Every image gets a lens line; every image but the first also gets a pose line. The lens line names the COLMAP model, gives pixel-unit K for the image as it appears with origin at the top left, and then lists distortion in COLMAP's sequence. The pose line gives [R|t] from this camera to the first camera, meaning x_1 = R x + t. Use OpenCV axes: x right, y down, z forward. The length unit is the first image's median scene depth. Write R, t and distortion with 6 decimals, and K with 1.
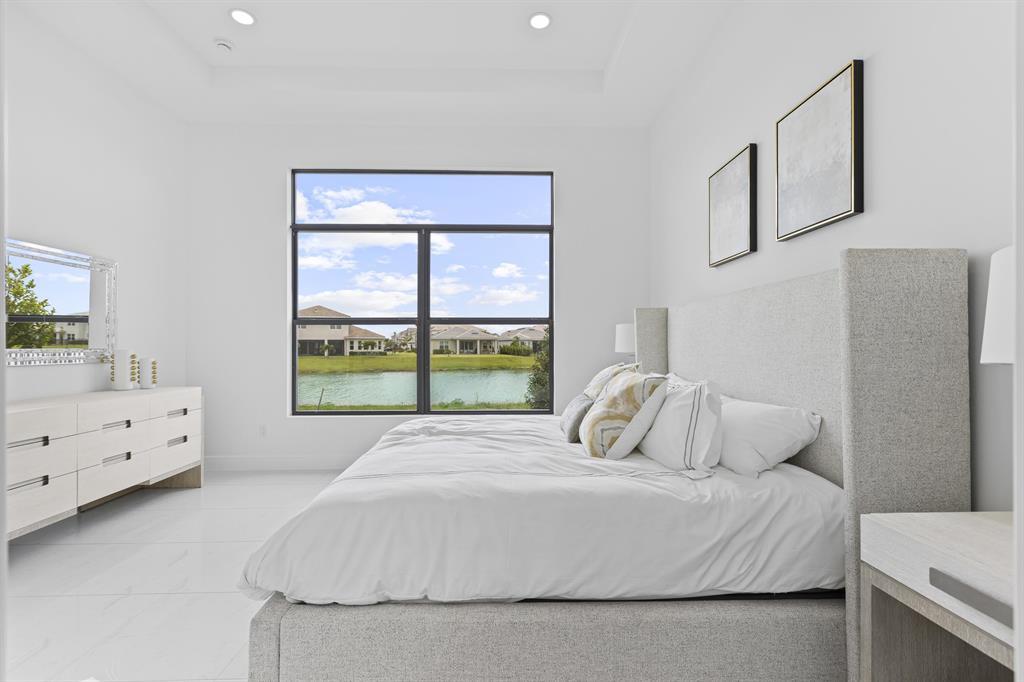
lens RADIAL K [[461.2, 0, 511.4], [0, 461.2, 343.6], [0, 0, 1]] dist [0.003914, -0.000169]
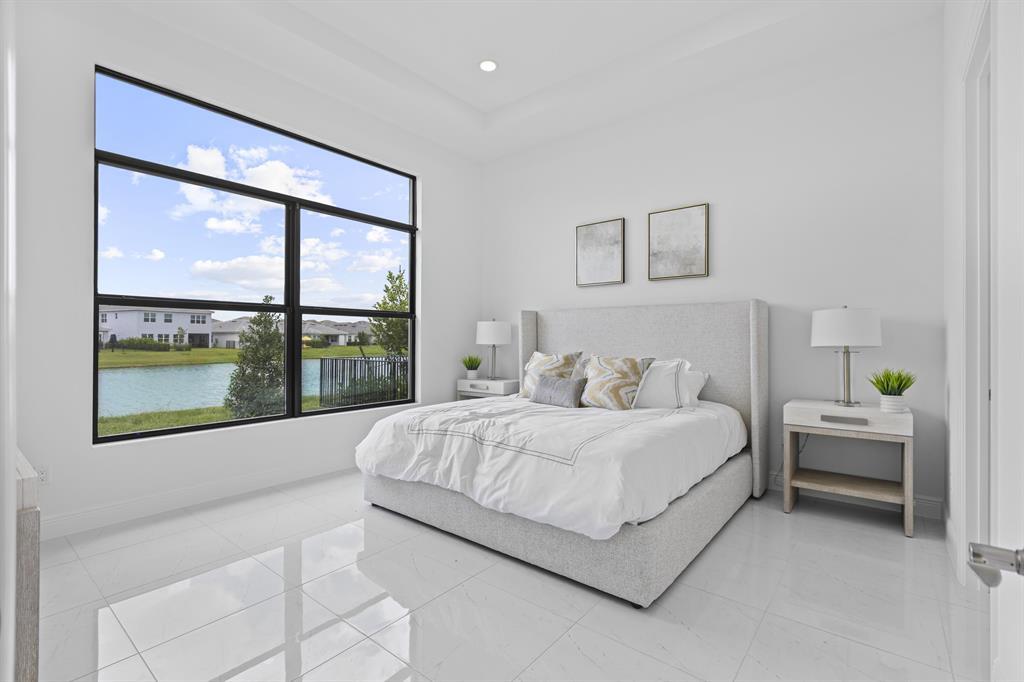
lens RADIAL K [[461.2, 0, 511.4], [0, 461.2, 343.6], [0, 0, 1]] dist [0.003914, -0.000169]
pose [[0.649148, -0.001165, 0.760661, -0.790833], [-0.007612, 0.999939, 0.008027, 0.006456], [-0.760624, -0.011001, 0.649100, 0.179840]]
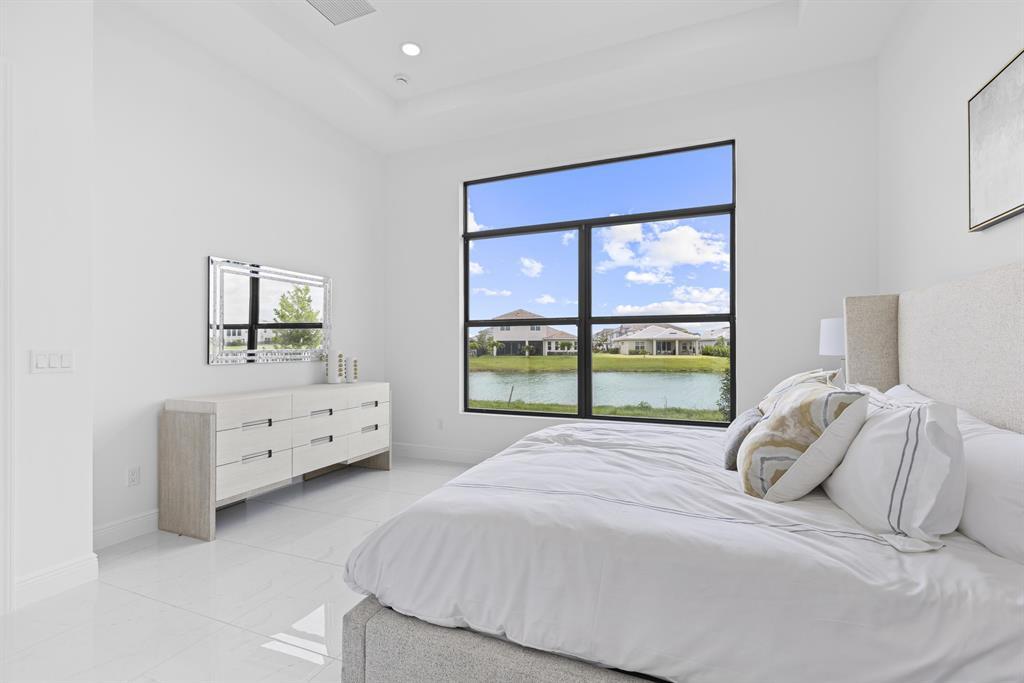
lens RADIAL K [[461.2, 0, 511.4], [0, 461.2, 344.1], [0, 0, 1]] dist [0.003914, -0.000169]
pose [[0.913422, -0.002725, -0.407005, 0.082211], [0.002771, 0.999996, -0.000477, -0.000895], [0.407005, -0.000692, 0.913426, 0.090444]]
